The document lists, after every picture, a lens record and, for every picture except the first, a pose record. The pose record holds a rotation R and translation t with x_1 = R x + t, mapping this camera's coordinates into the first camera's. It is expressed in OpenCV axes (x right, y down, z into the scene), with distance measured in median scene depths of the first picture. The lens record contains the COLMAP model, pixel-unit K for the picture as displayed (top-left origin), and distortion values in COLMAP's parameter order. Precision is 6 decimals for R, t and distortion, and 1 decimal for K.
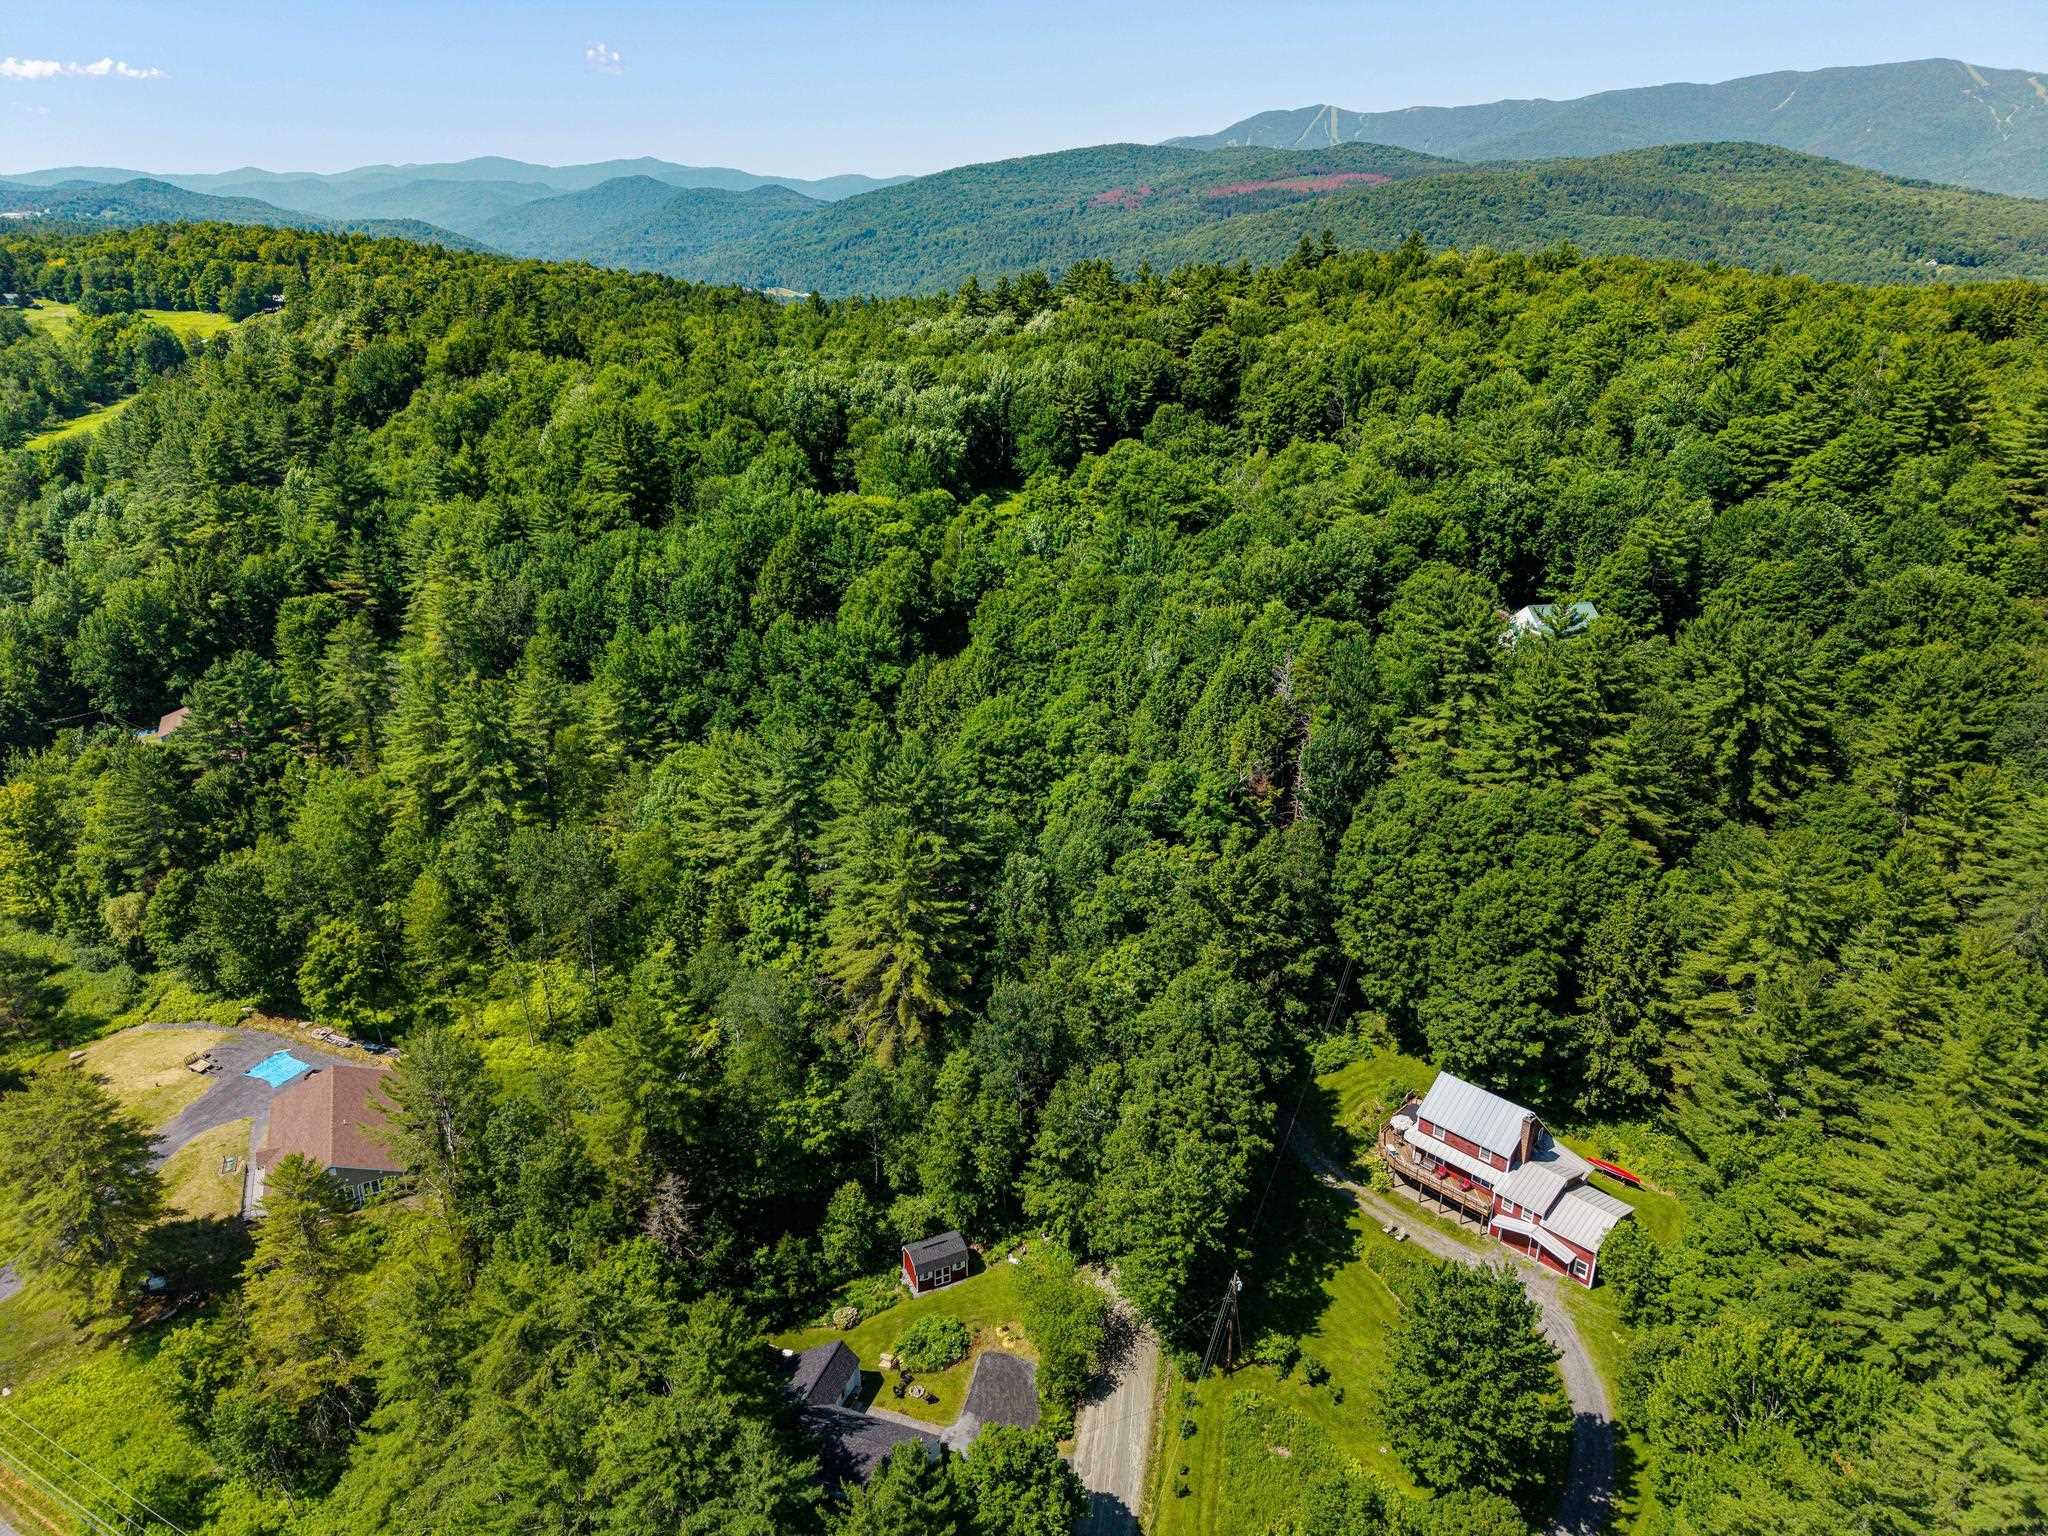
lens RADIAL K [[1380.6, 0, 1036.6], [0, 1380.6, 757.3], [0, 0, 1]] dist [0.028731, -0.029172]
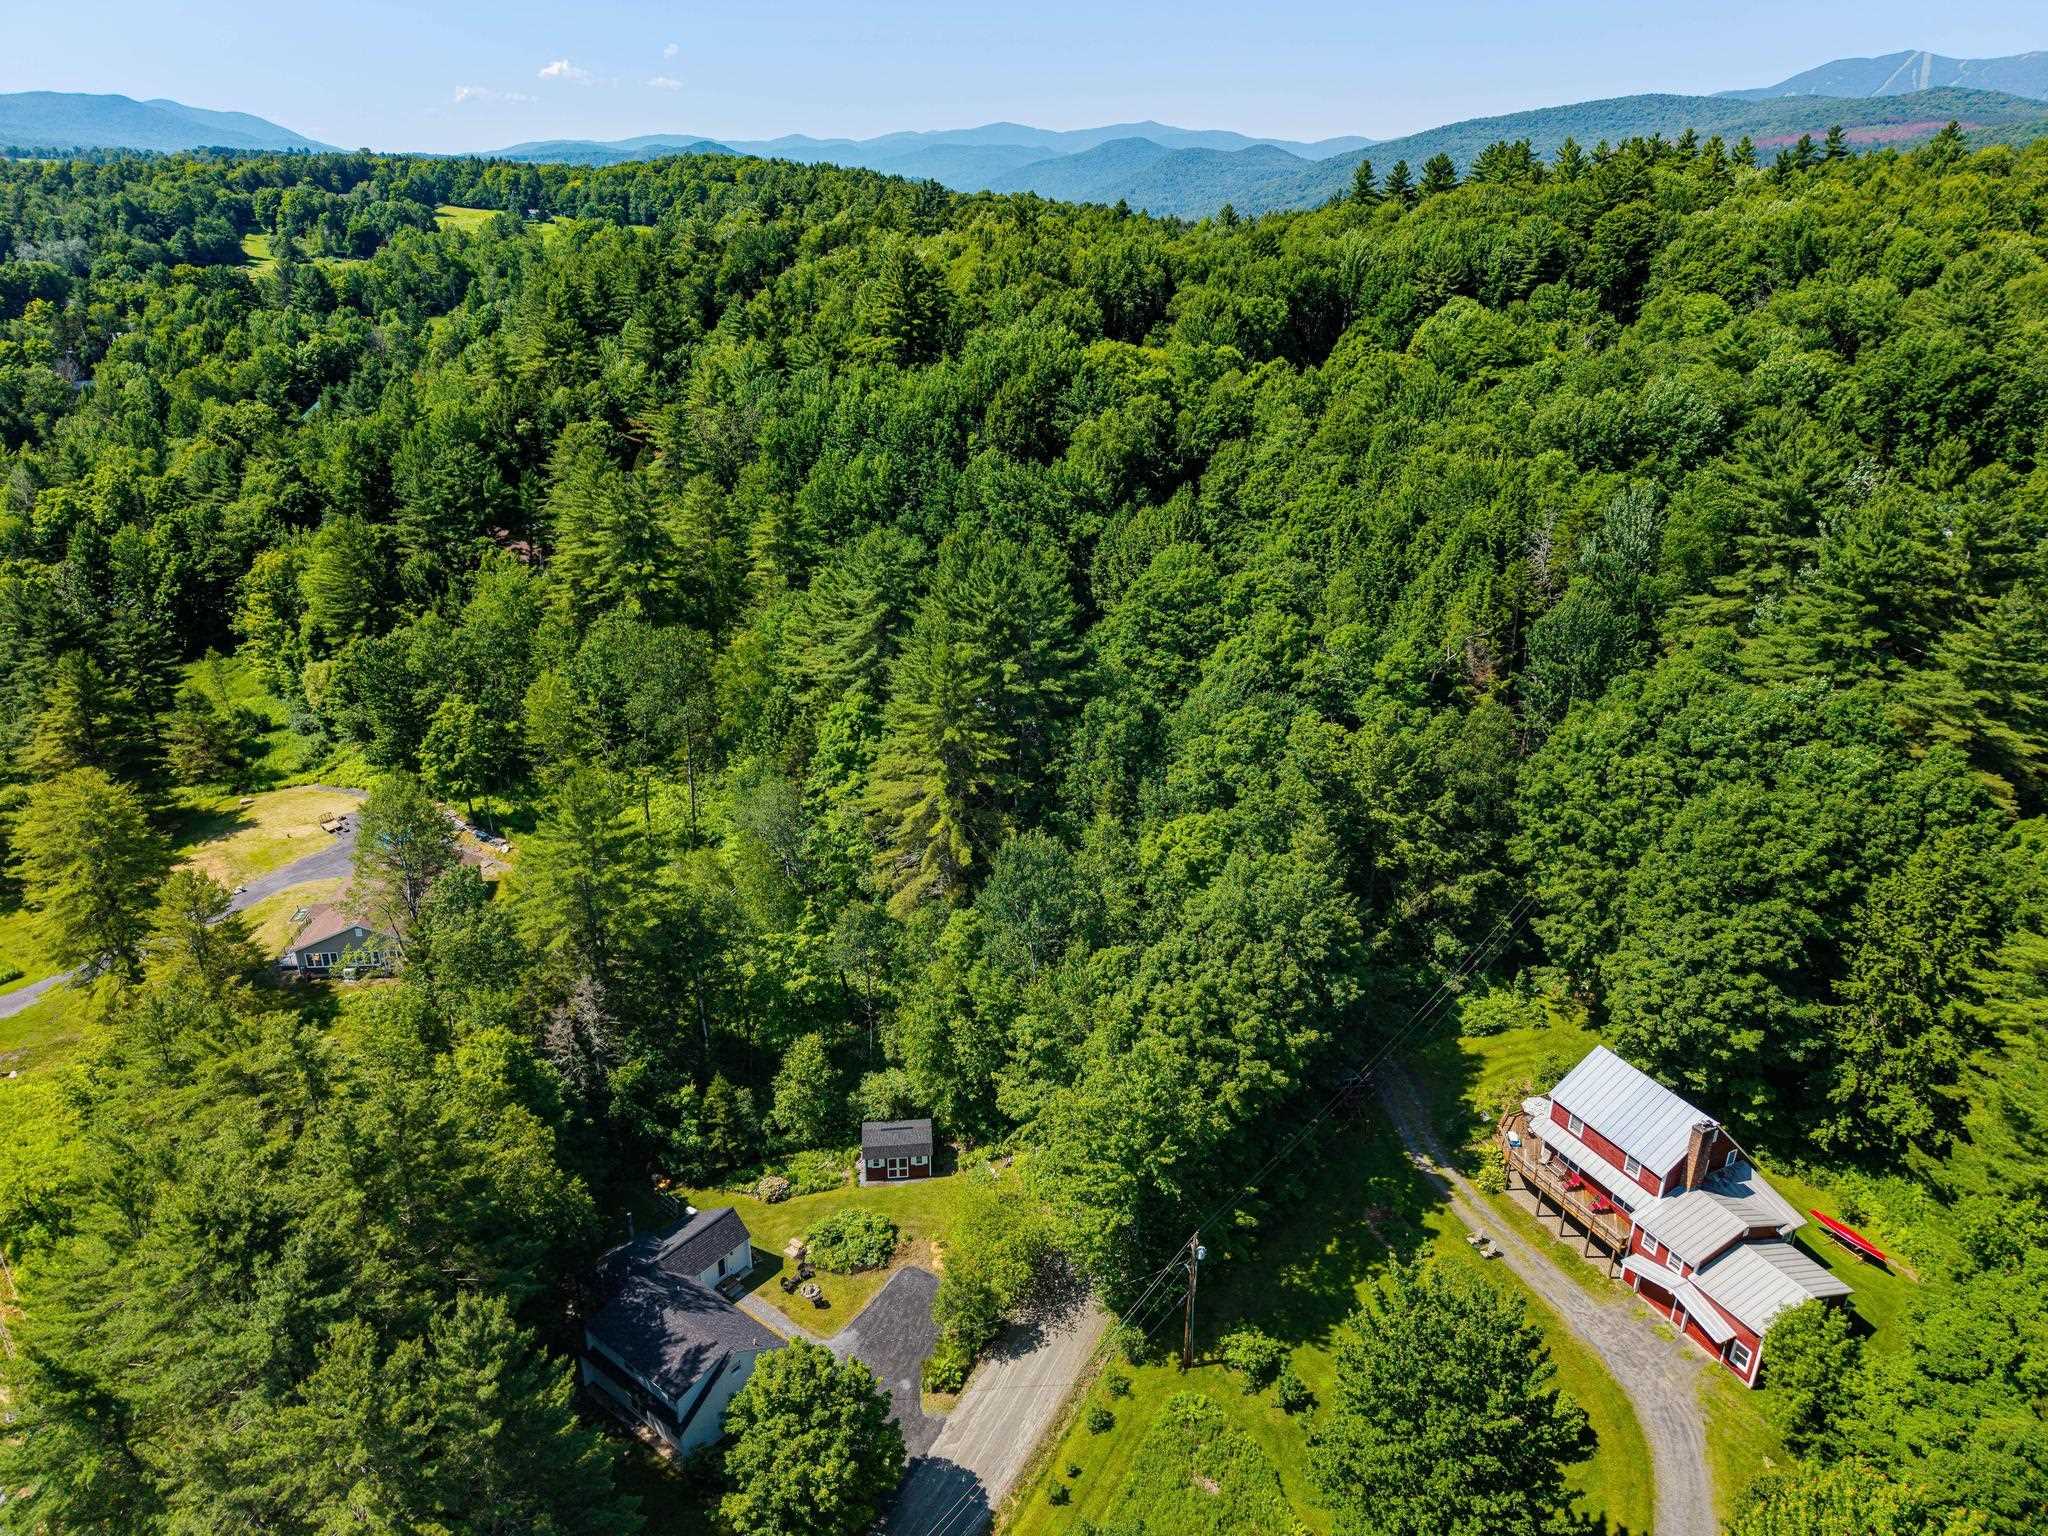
lens RADIAL K [[1380.6, 0, 1024.0], [0, 1380.6, 771.8], [0, 0, 1]] dist [0.028731, -0.029172]
pose [[0.946033, 0.130898, -0.296459, 0.183049], [-0.121189, 0.991320, 0.050977, 0.077422], [0.300558, -0.012299, 0.953684, 0.207933]]
